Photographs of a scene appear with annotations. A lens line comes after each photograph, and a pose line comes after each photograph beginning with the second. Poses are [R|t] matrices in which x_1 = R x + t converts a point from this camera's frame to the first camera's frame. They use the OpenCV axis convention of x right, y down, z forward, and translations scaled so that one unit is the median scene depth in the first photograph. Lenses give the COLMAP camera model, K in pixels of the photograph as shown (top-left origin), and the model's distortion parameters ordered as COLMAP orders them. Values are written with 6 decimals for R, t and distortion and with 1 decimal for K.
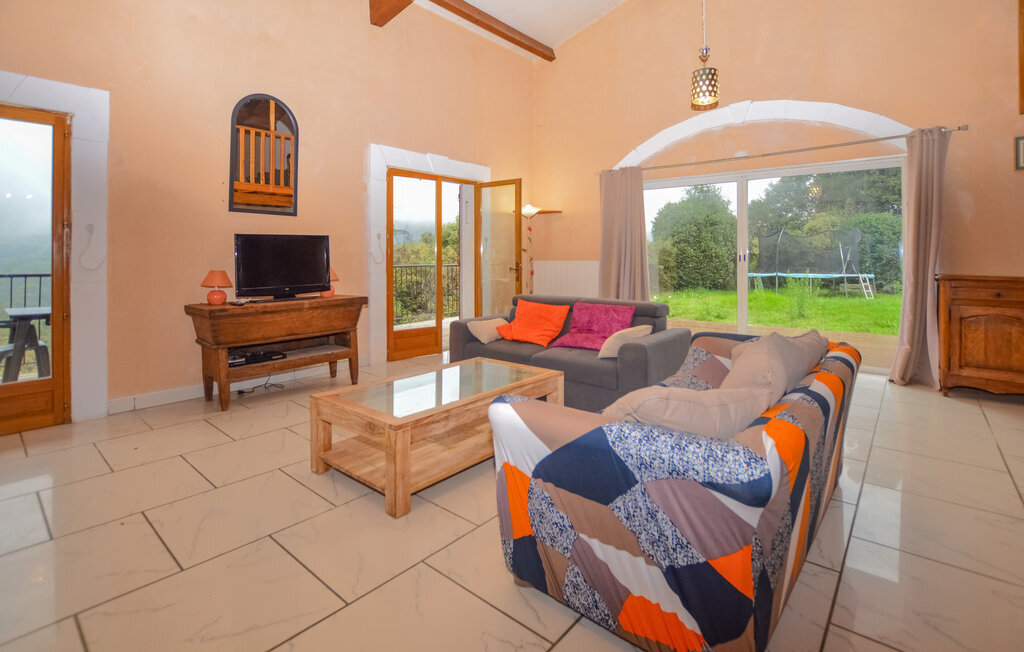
lens RADIAL K [[479.7, 0, 512.5], [0, 479.7, 251.6], [0, 0, 1]] dist [-0.022806, 0.000020]
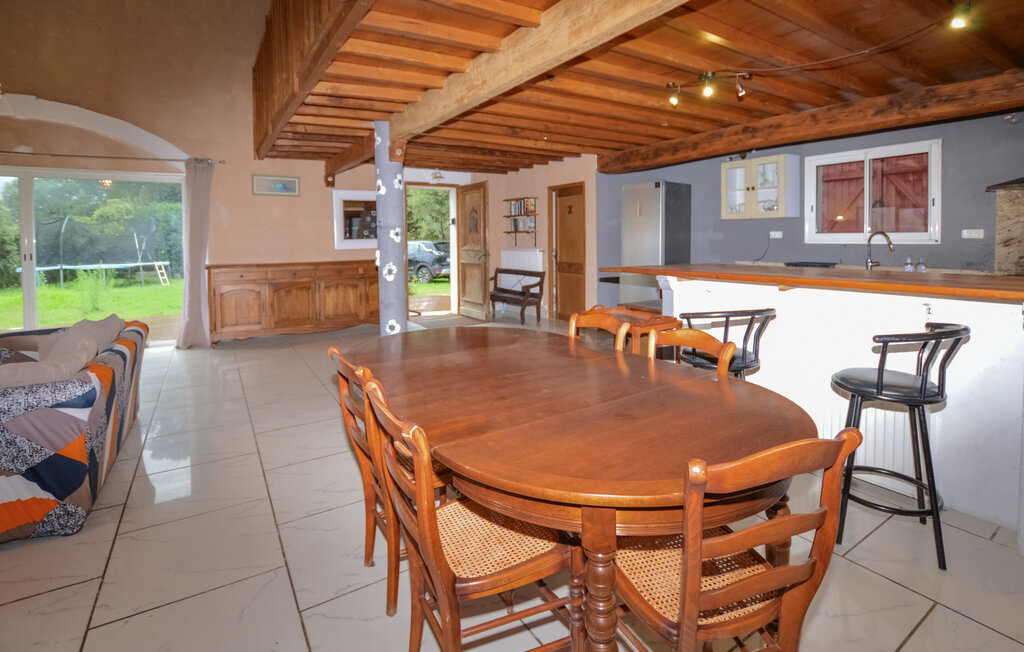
lens RADIAL K [[479.7, 0, 512.5], [0, 479.7, 251.6], [0, 0, 1]] dist [-0.022806, 0.000020]
pose [[0.289642, -0.028679, 0.956705, -0.145978], [0.000562, 0.999556, 0.029793, -0.025212], [-0.957135, -0.008092, 0.289529, -0.219616]]
